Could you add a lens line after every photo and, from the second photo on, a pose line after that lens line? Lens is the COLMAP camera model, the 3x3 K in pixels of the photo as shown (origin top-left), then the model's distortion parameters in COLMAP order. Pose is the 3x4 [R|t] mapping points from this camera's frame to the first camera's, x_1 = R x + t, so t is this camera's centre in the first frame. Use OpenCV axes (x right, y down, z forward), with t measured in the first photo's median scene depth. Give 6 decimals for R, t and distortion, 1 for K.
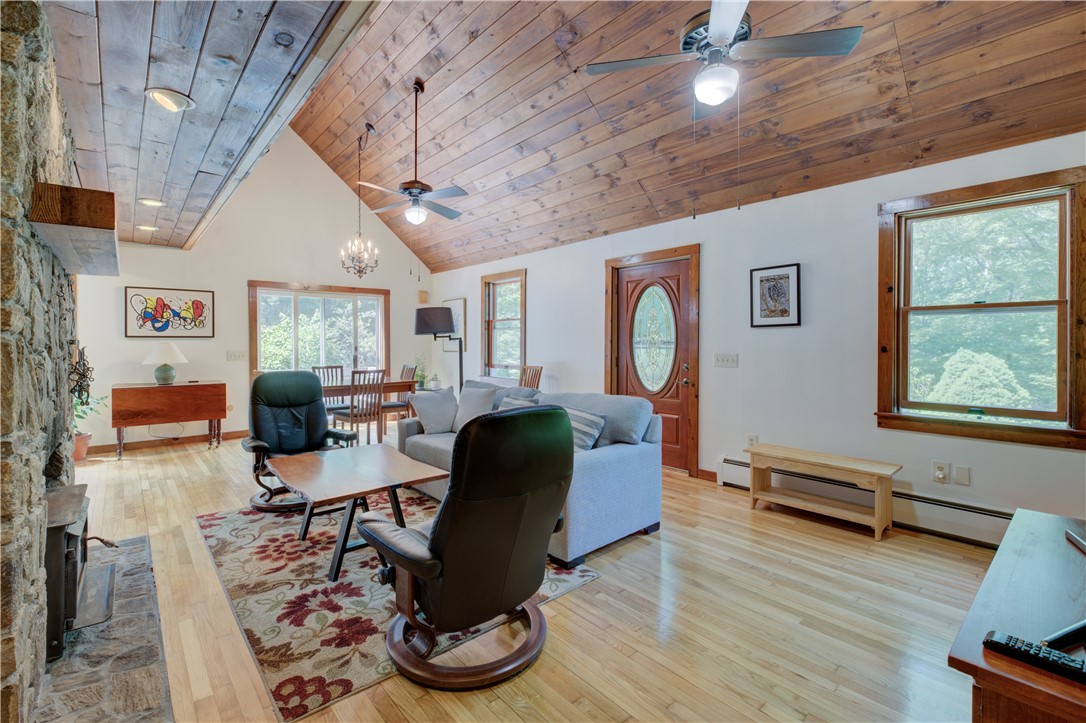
lens RADIAL K [[494.4, 0, 533.5], [0, 494.4, 343.2], [0, 0, 1]] dist [0.002126, -0.002472]
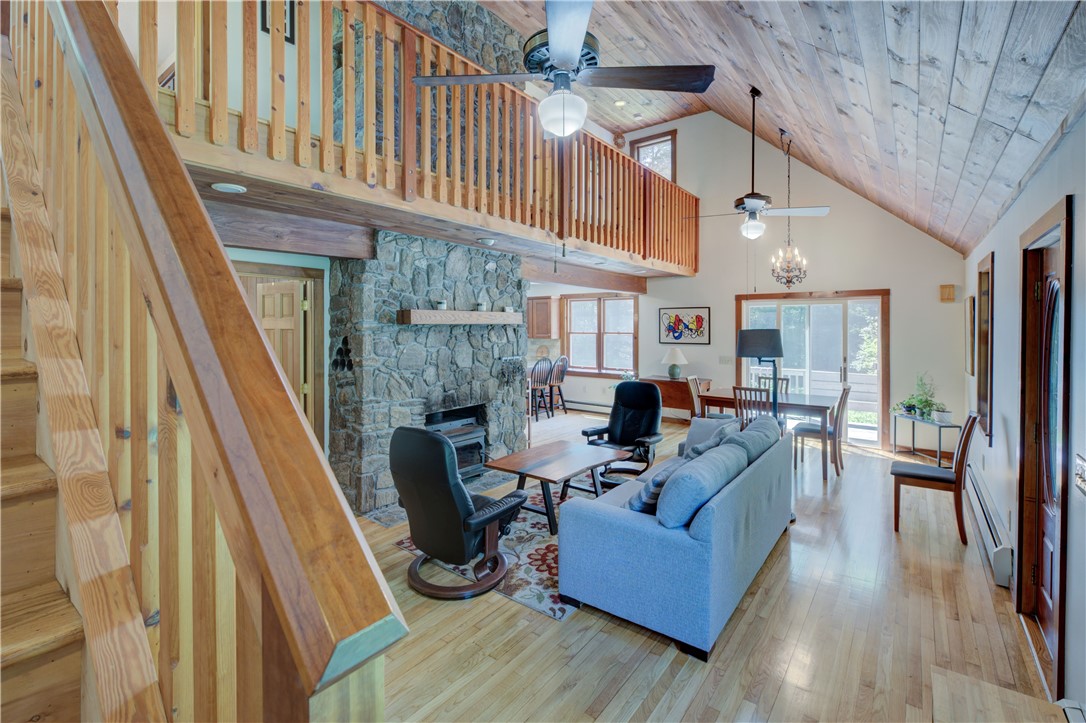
lens RADIAL K [[494.4, 0, 526.5], [0, 494.4, 327.4], [0, 0, 1]] dist [0.002126, -0.002472]
pose [[0.175226, 0.007736, -0.984498, 0.866629], [-0.000283, 0.999969, 0.007807, -0.111737], [0.984528, -0.001090, 0.175223, 0.579603]]
